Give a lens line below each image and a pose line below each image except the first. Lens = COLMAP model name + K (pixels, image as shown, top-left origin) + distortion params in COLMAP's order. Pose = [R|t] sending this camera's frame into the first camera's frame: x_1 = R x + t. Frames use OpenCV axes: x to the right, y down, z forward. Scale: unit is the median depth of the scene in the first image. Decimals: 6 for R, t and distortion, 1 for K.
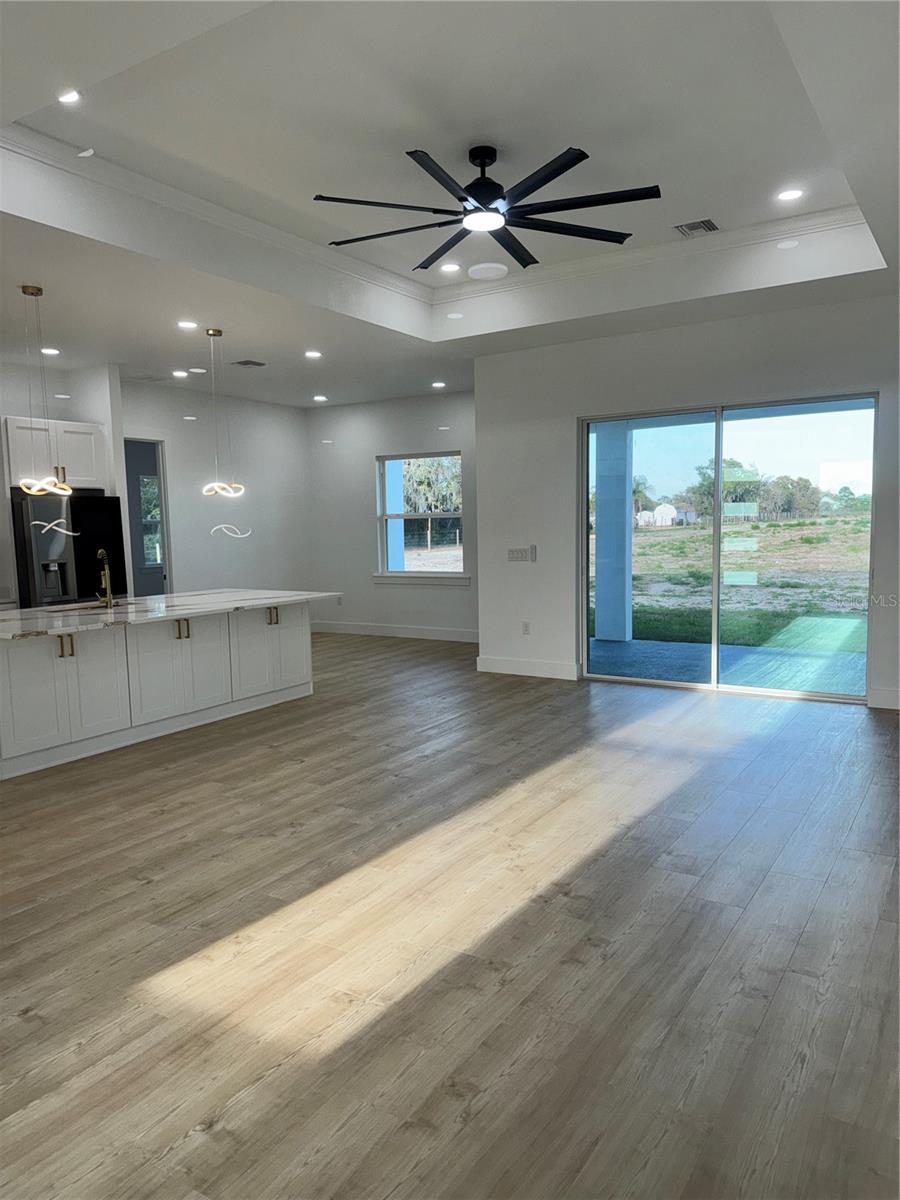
lens RADIAL K [[841.7, 0, 451.4], [0, 841.7, 597.7], [0, 0, 1]] dist [0.064751, -0.078435]
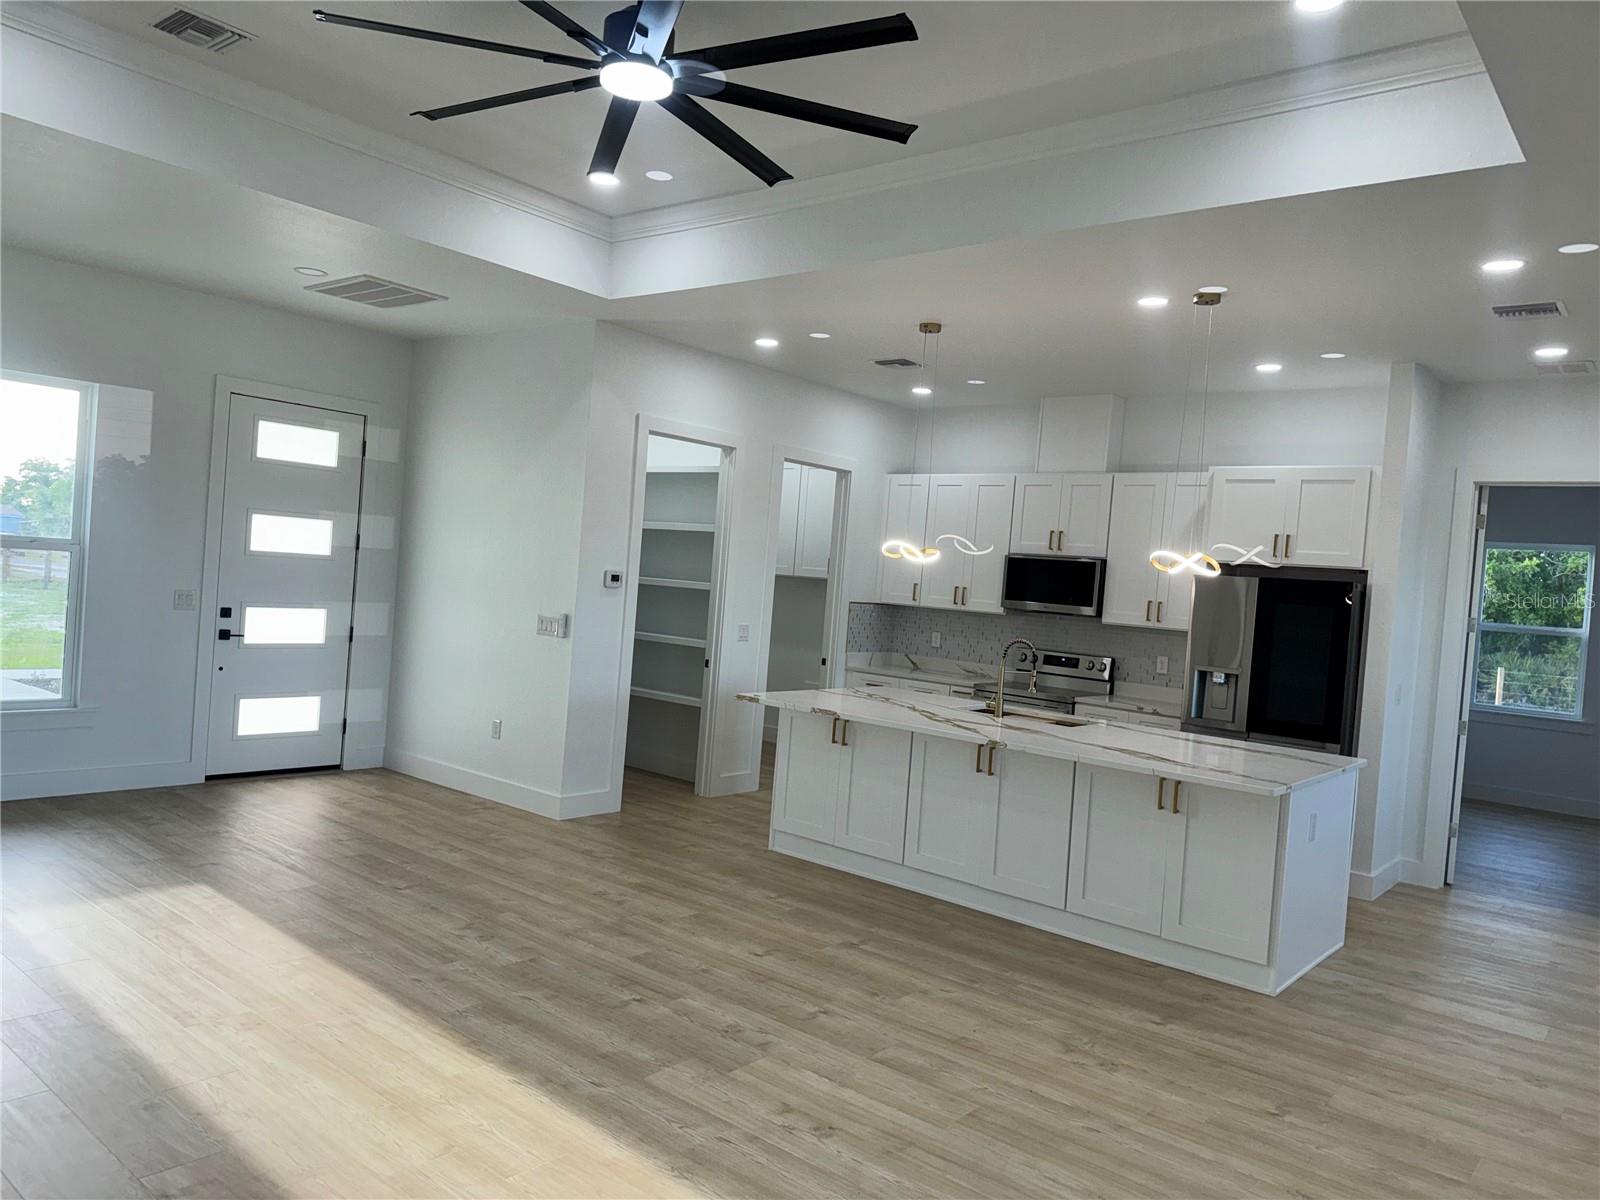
lens RADIAL K [[1122.3, 0, 797.4], [0, 1122.3, 599.9], [0, 0, 1]] dist [0.064751, -0.078435]
pose [[-0.131115, 0.037394, -0.990662, 0.719096], [-0.161313, 0.985166, 0.058536, -0.144084], [0.978155, 0.167482, -0.123138, 1.146377]]
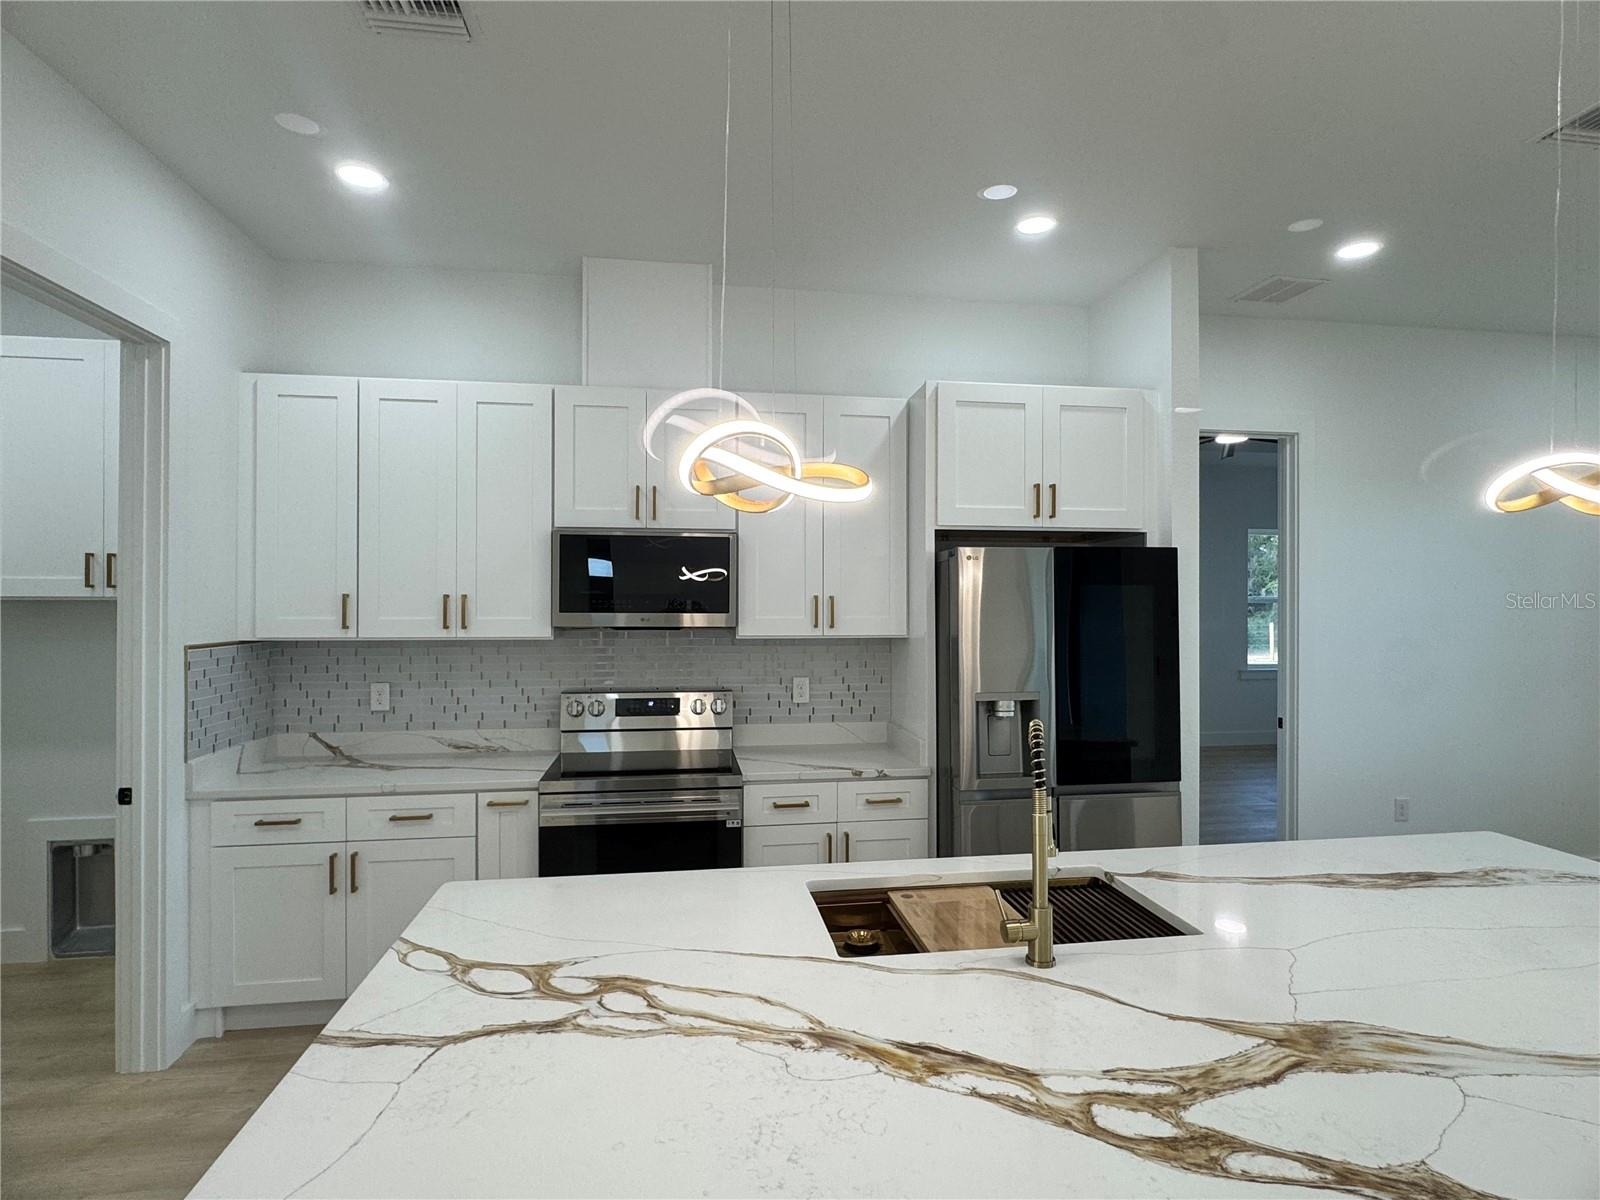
lens RADIAL K [[817.9, 0, 803.6], [0, 817.9, 602.1], [0, 0, 1]] dist [-0.005383, 0.002387]
pose [[0.655717, 0.028083, -0.754485, -0.329627], [-0.086563, 0.995515, -0.038176, -0.097463], [0.750028, 0.090343, 0.655206, 0.958361]]
